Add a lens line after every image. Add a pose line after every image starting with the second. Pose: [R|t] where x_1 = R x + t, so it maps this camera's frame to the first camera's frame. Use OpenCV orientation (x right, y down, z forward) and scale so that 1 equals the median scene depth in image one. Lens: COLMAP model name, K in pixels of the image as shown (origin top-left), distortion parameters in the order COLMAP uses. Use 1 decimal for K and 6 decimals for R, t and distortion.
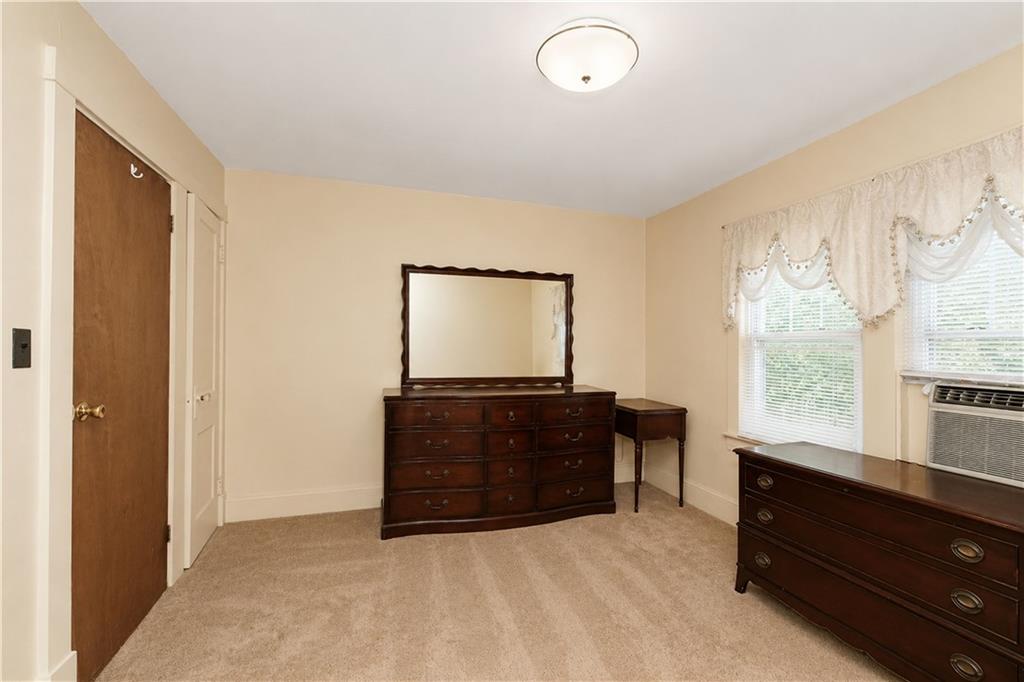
lens RADIAL K [[469.2, 0, 512.0], [0, 469.2, 341.0], [0, 0, 1]] dist [-0.000775, -0.000057]
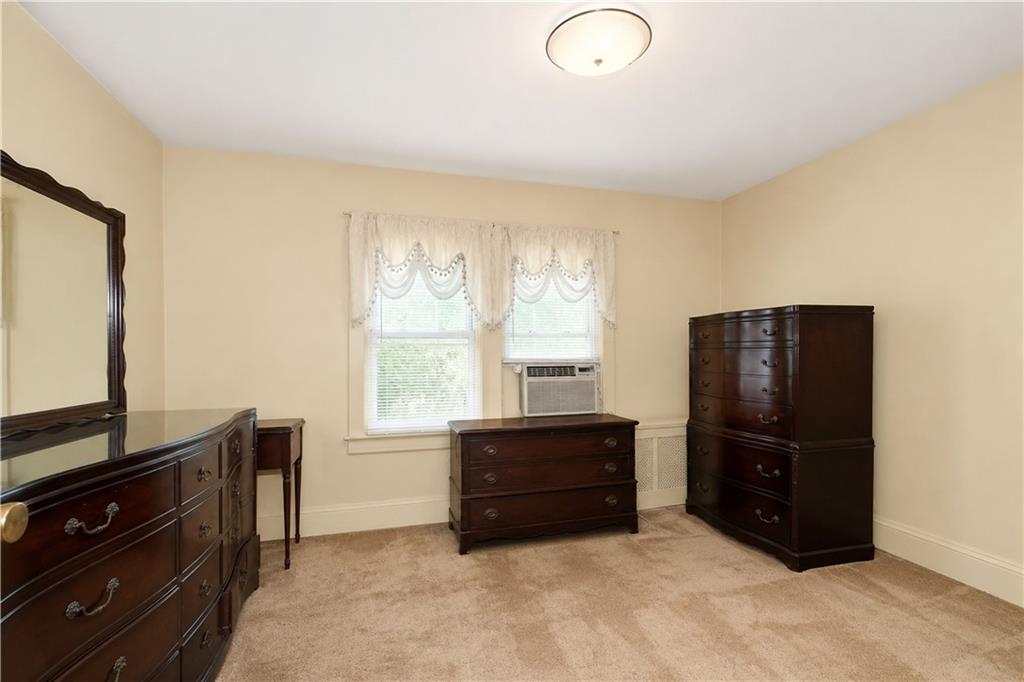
lens RADIAL K [[469.2, 0, 512.0], [0, 469.2, 341.0], [0, 0, 1]] dist [-0.000775, -0.000057]
pose [[0.111836, 0.014646, 0.993619, -0.616756], [0.003943, 0.999877, -0.015182, 0.031241], [-0.993719, 0.005616, 0.111764, 0.808876]]
